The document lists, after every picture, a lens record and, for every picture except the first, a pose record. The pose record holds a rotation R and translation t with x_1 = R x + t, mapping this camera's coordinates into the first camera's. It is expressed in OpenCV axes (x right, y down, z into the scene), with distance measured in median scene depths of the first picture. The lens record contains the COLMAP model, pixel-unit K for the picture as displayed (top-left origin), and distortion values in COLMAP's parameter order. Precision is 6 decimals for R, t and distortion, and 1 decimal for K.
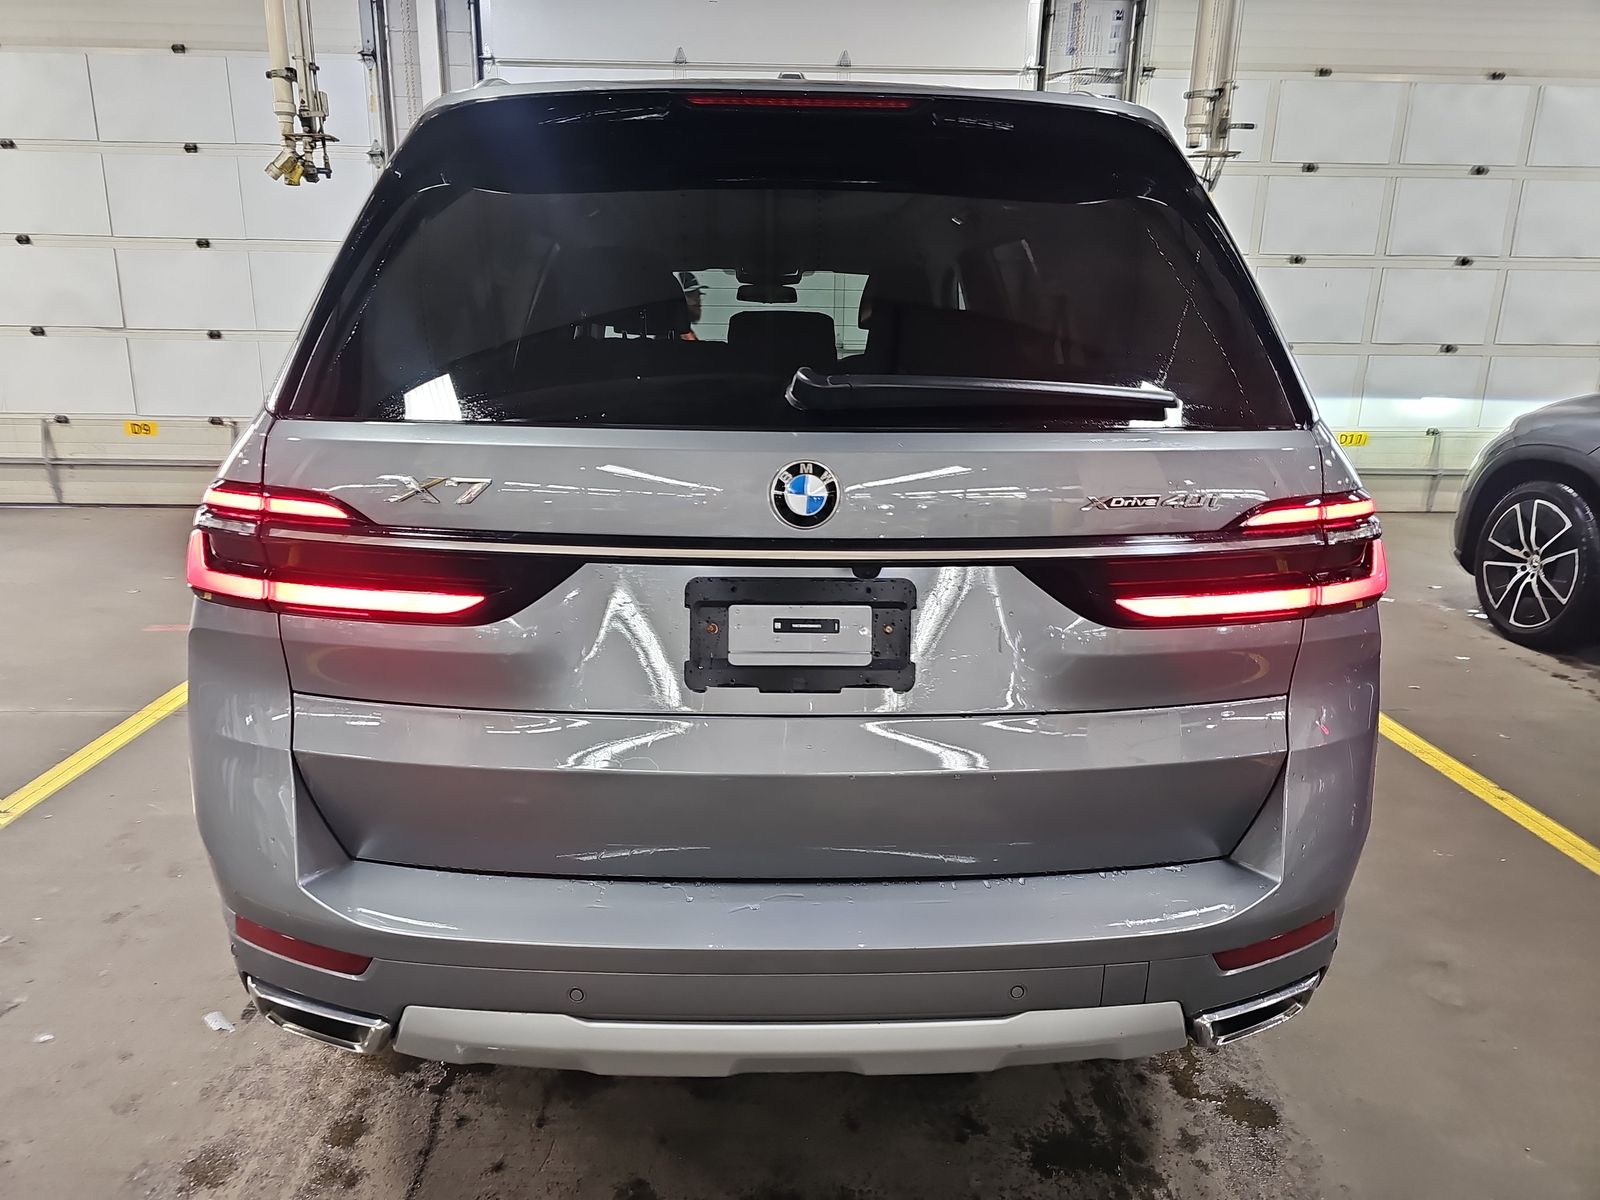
lens RADIAL K [[1069.4, 0, 795.1], [0, 1069.4, 608.4], [0, 0, 1]] dist [0.023830, -0.013053]
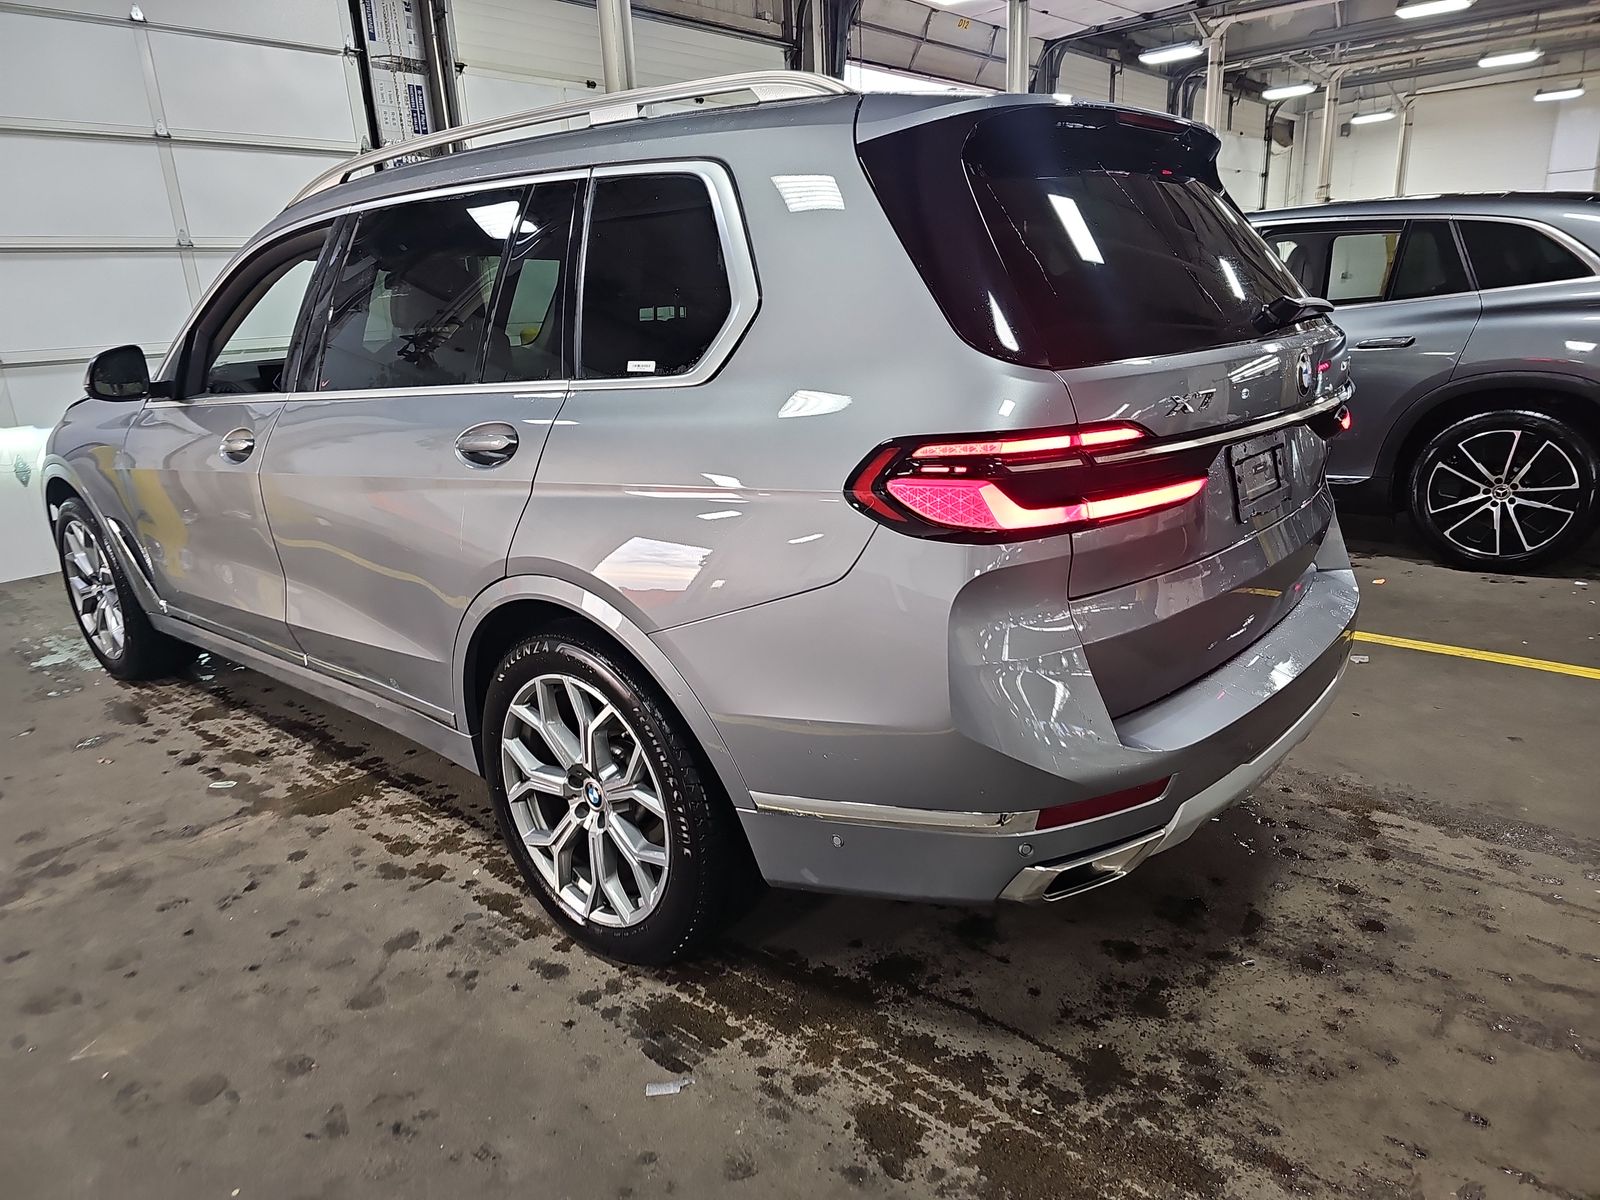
lens RADIAL K [[1069.4, 0, 791.3], [0, 1069.4, 597.1], [0, 0, 1]] dist [0.023830, -0.013053]
pose [[0.667508, -0.242541, 0.703993, -1.130648], [0.242364, 0.964748, 0.102574, -0.090951], [-0.704054, 0.102154, 0.702760, 0.283700]]
